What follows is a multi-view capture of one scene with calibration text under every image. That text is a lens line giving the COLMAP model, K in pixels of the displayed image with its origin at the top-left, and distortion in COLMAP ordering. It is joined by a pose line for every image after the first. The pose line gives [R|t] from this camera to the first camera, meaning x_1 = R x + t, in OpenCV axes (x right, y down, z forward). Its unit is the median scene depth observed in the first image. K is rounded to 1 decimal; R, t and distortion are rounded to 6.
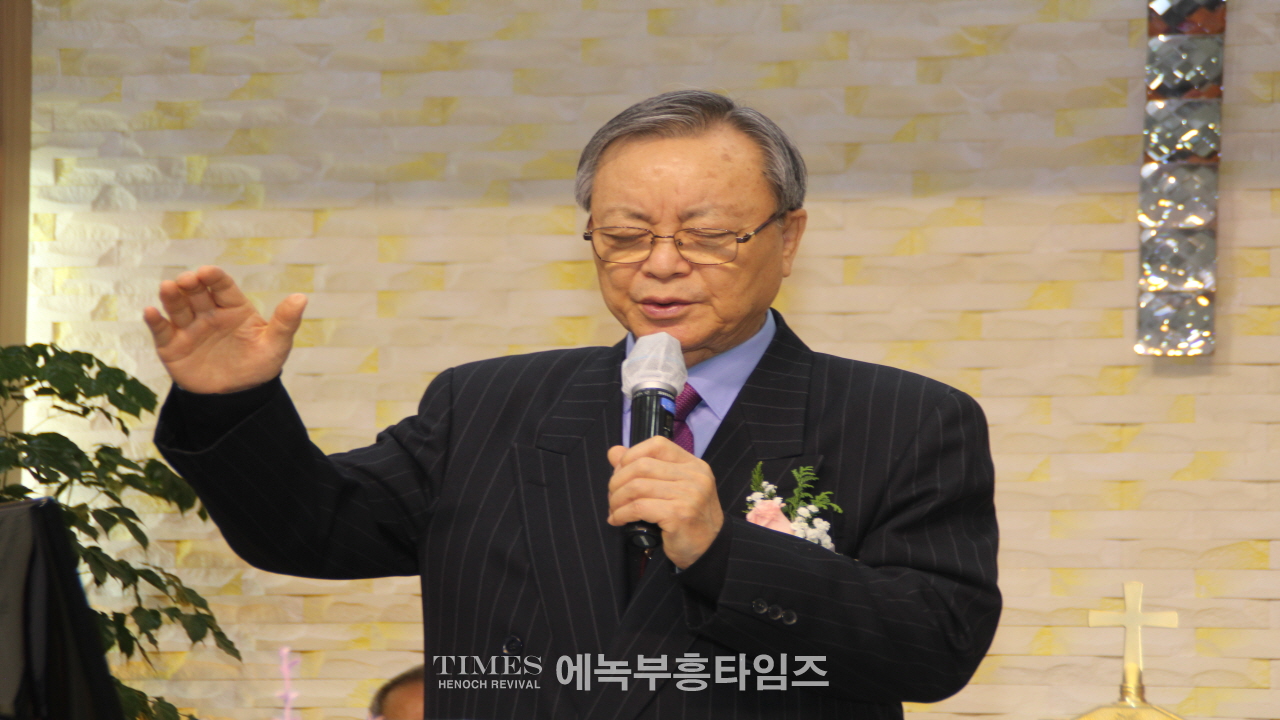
lens RADIAL K [[4847.7, 0, 647.2], [0, 4847.7, 415.2], [0, 0, 1]] dist [0.991013, 0.000000]
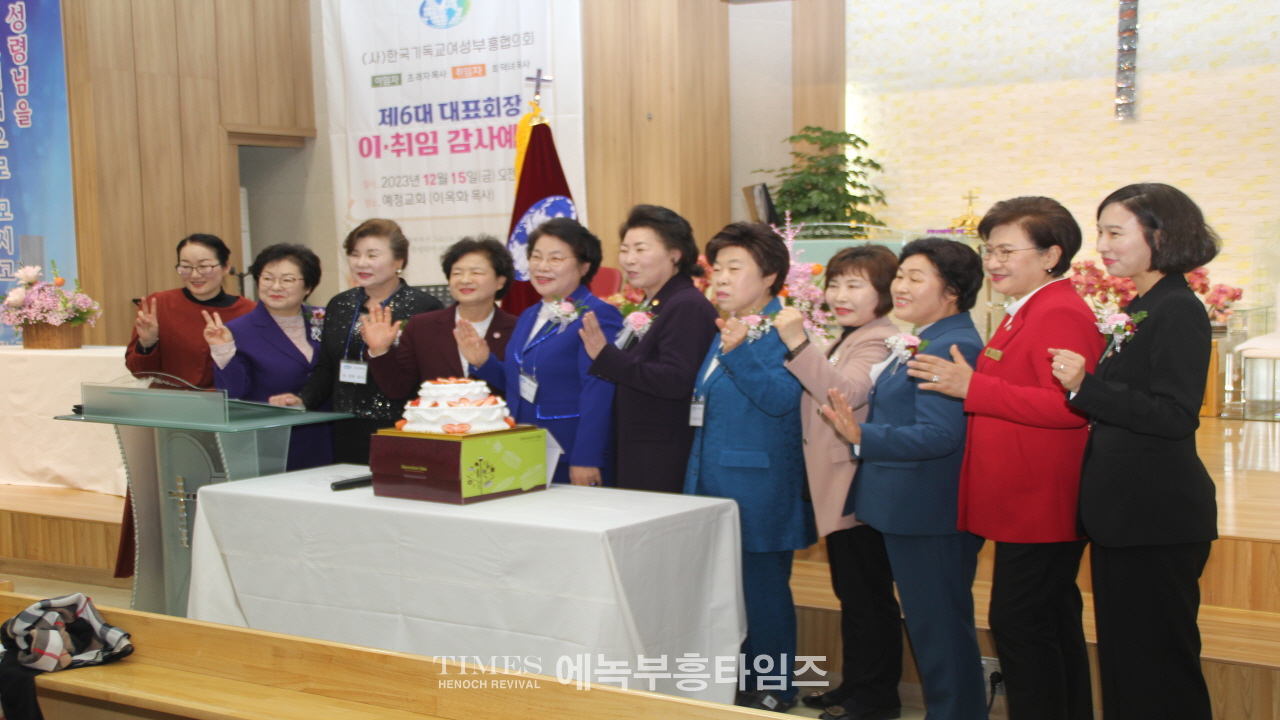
lens RADIAL K [[1811.5, 0, 656.9], [0, 1811.5, 382.2], [0, 0, 1]] dist [0.173302, 0.000000]
pose [[0.944653, -0.003684, -0.328050, 0.224873], [0.054976, 0.987575, 0.147217, -0.039827], [0.323432, -0.157104, 0.933118, -0.509103]]
